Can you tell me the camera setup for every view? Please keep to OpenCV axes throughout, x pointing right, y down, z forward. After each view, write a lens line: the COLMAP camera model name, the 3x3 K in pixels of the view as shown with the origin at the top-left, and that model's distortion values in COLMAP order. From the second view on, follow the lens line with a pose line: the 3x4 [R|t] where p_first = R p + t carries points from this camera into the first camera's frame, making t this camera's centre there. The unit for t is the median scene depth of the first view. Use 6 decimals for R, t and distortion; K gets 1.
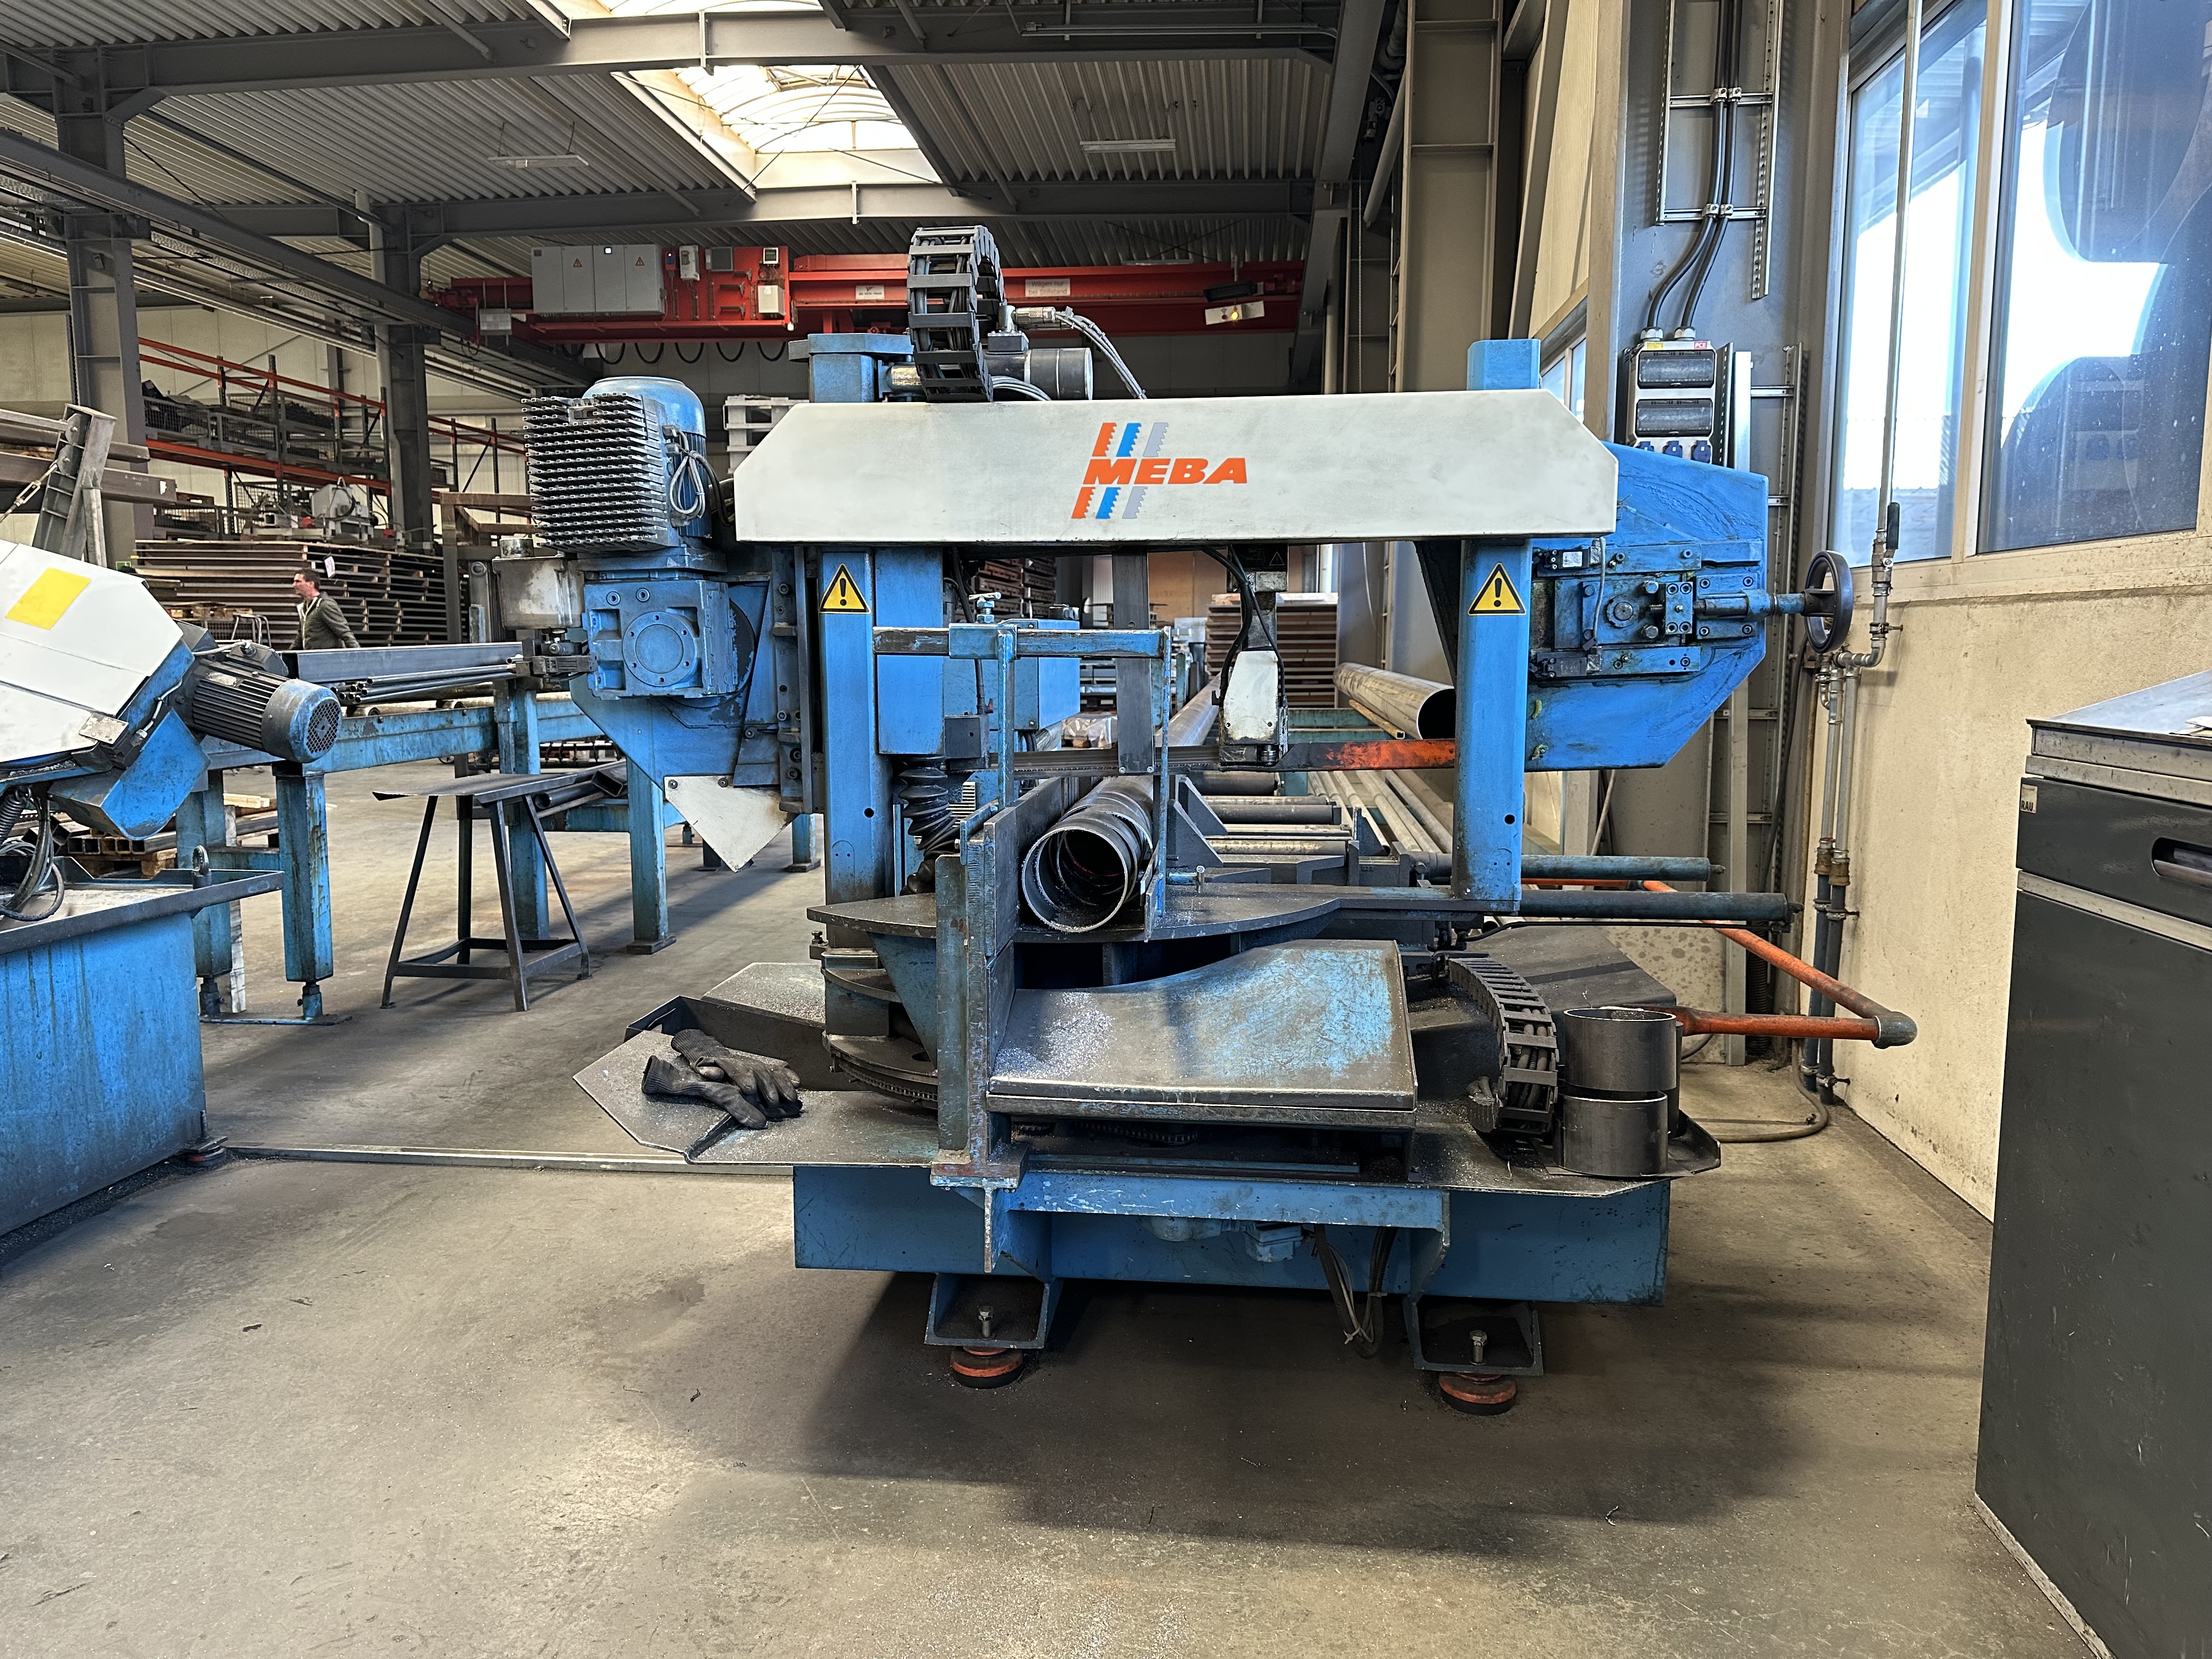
lens RADIAL K [[1549.8, 0, 1106.0], [0, 1549.8, 829.5], [0, 0, 1]] dist [-0.045862, 0.000271]
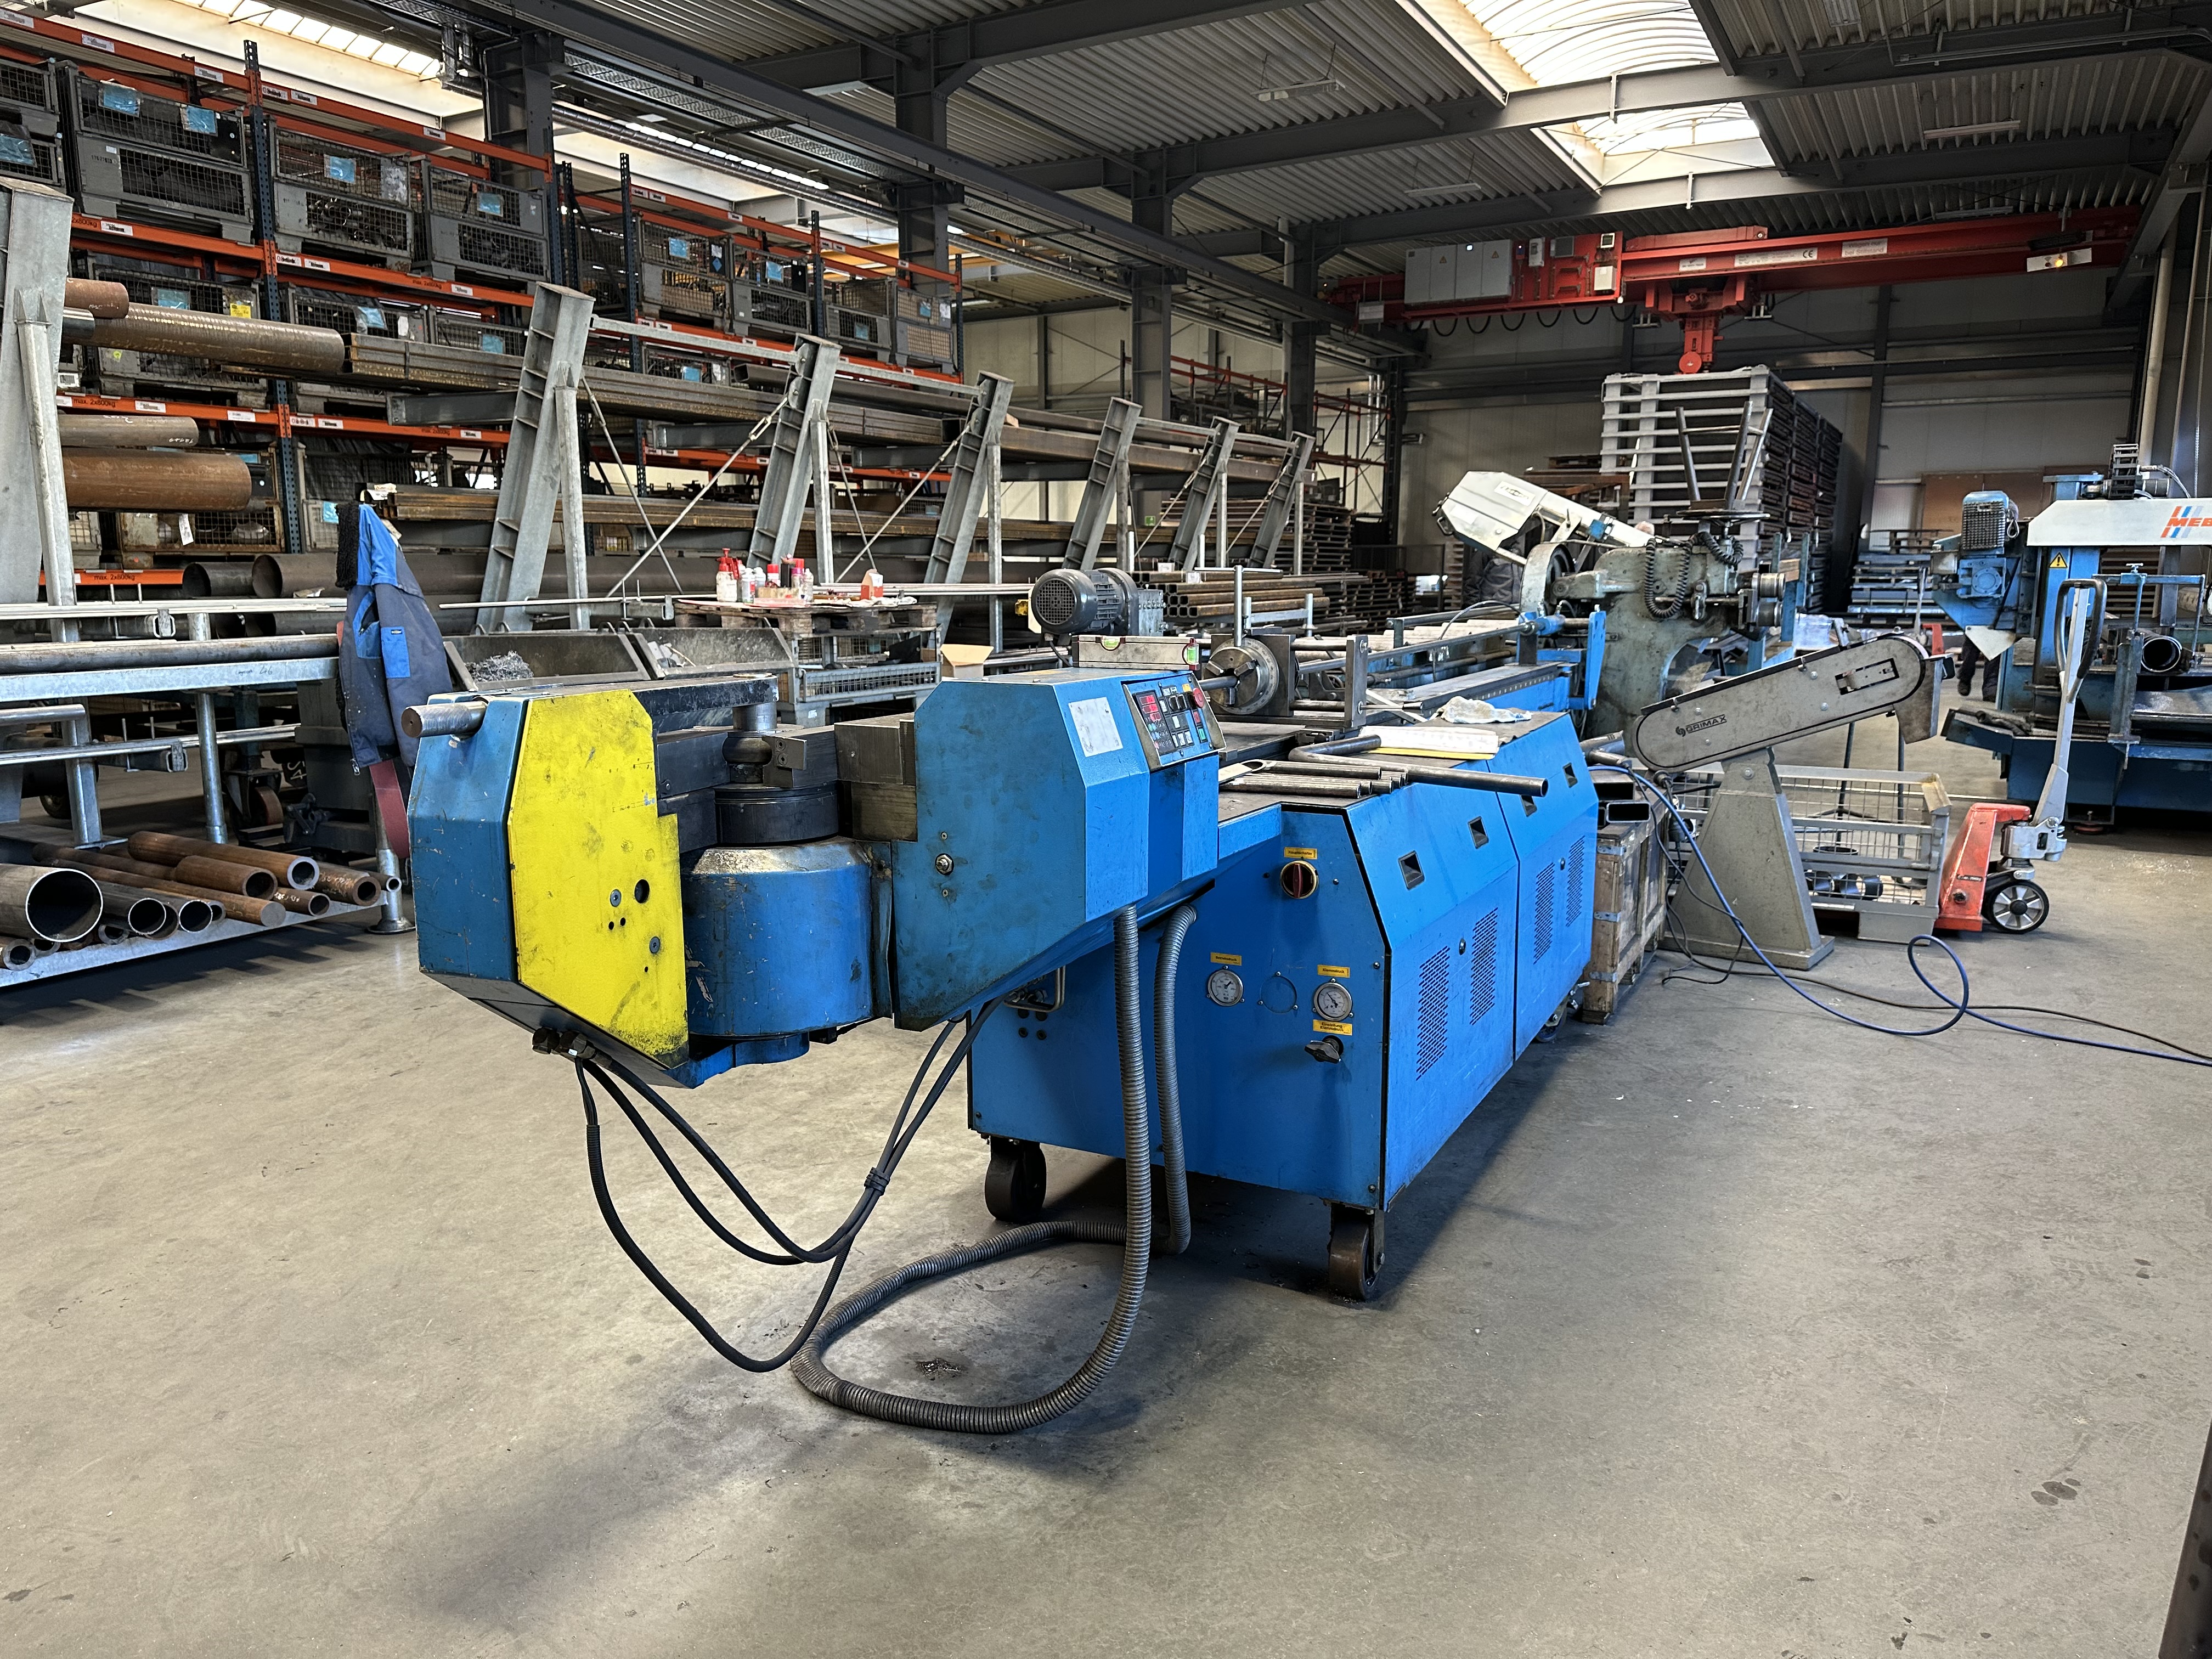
lens RADIAL K [[1587.0, 0, 1106.0], [0, 1587.0, 829.5], [0, 0, 1]] dist [0.005932, -0.003470]
pose [[0.919665, 0.054088, -0.388961, -0.076819], [-0.037228, 0.998017, 0.050761, 0.032855], [0.390935, -0.032203, 0.919855, -0.305493]]
